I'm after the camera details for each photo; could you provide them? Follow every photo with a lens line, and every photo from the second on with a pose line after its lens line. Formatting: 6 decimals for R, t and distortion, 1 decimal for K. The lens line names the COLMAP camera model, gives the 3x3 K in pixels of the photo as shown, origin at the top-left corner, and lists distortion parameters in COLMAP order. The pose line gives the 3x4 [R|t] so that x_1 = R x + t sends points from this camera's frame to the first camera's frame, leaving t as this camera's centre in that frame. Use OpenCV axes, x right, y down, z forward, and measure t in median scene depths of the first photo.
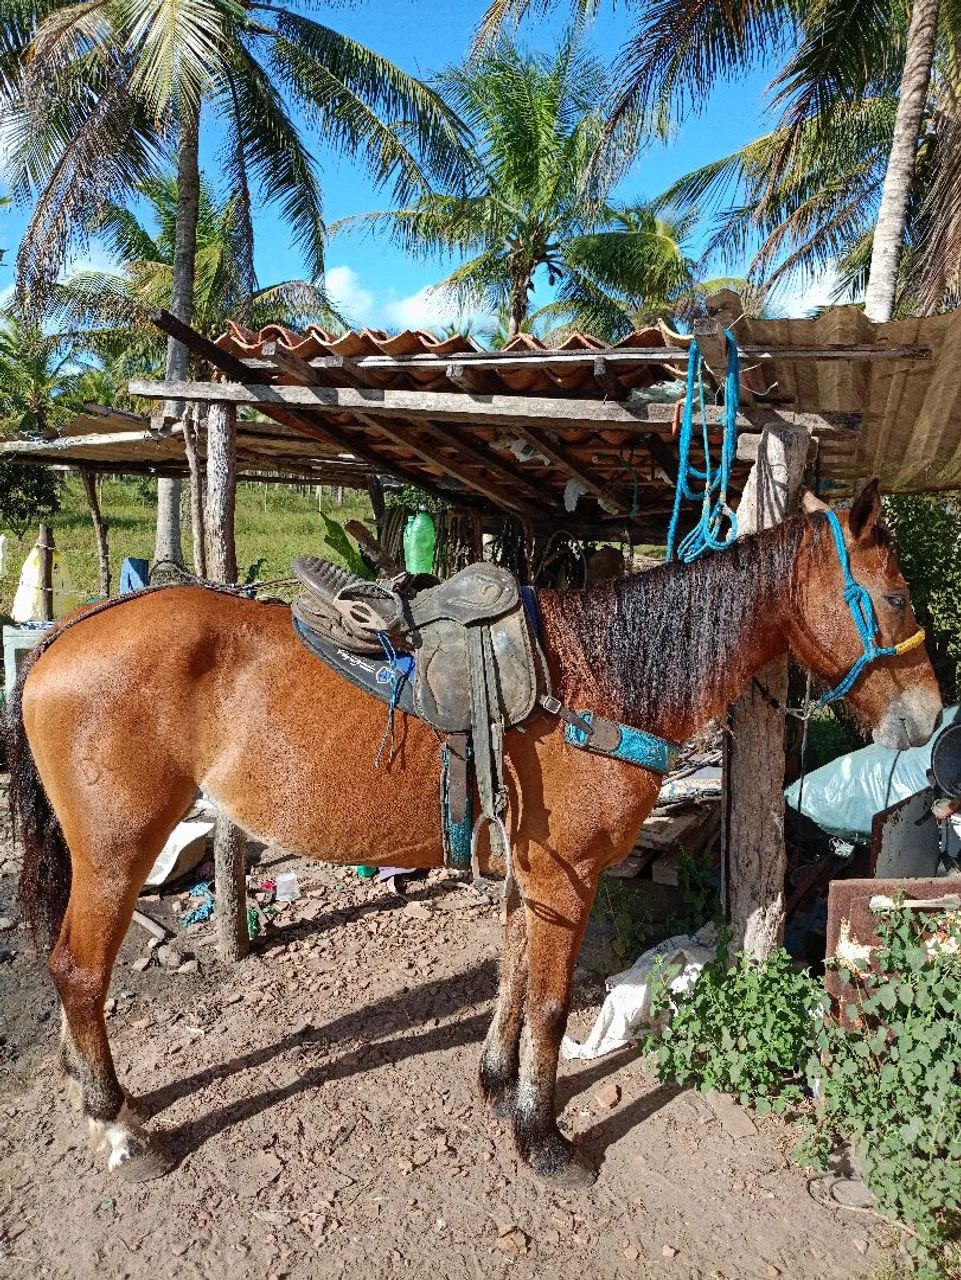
lens RADIAL K [[990.2, 0, 480.5], [0, 990.2, 640.0], [0, 0, 1]] dist [-0.002411, -0.001513]
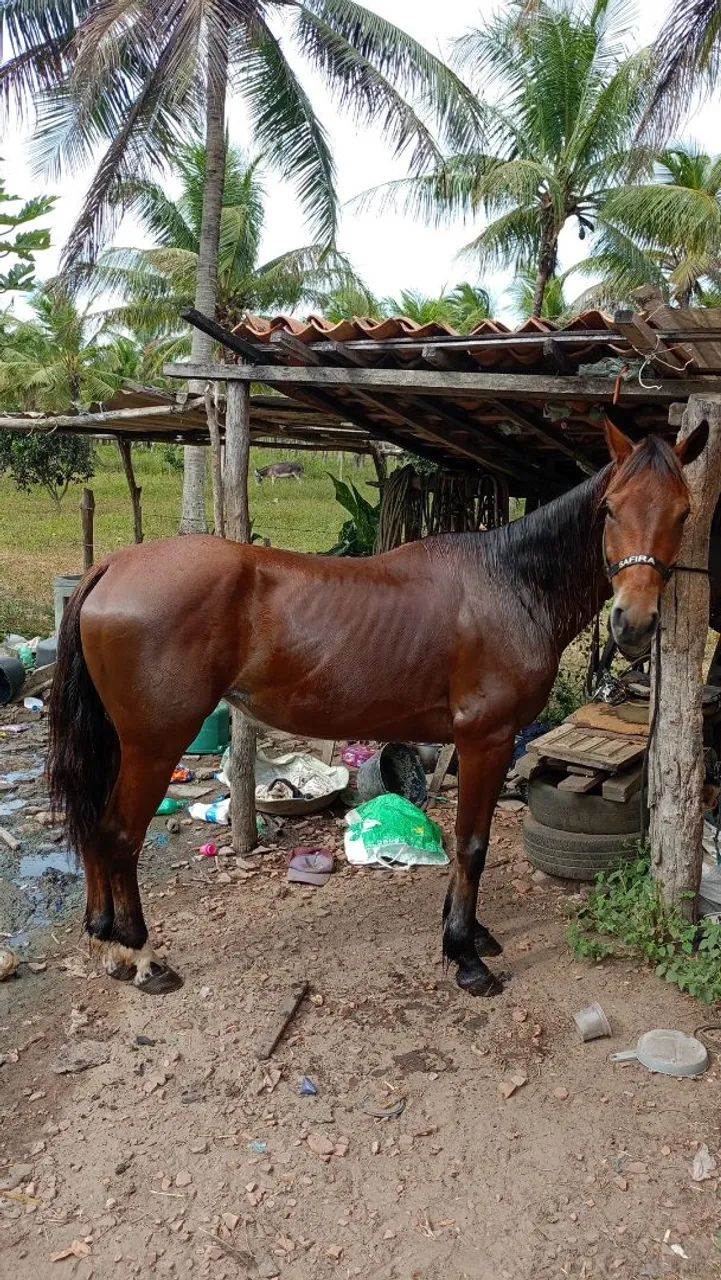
lens RADIAL K [[999.3, 0, 360.5], [0, 999.3, 640.0], [0, 0, 1]] dist [0.000598, -0.000578]
pose [[0.990296, 0.018758, -0.137703, 0.057615], [-0.014306, 0.999345, 0.033255, 0.029851], [0.138236, -0.030962, 0.989915, -0.184240]]
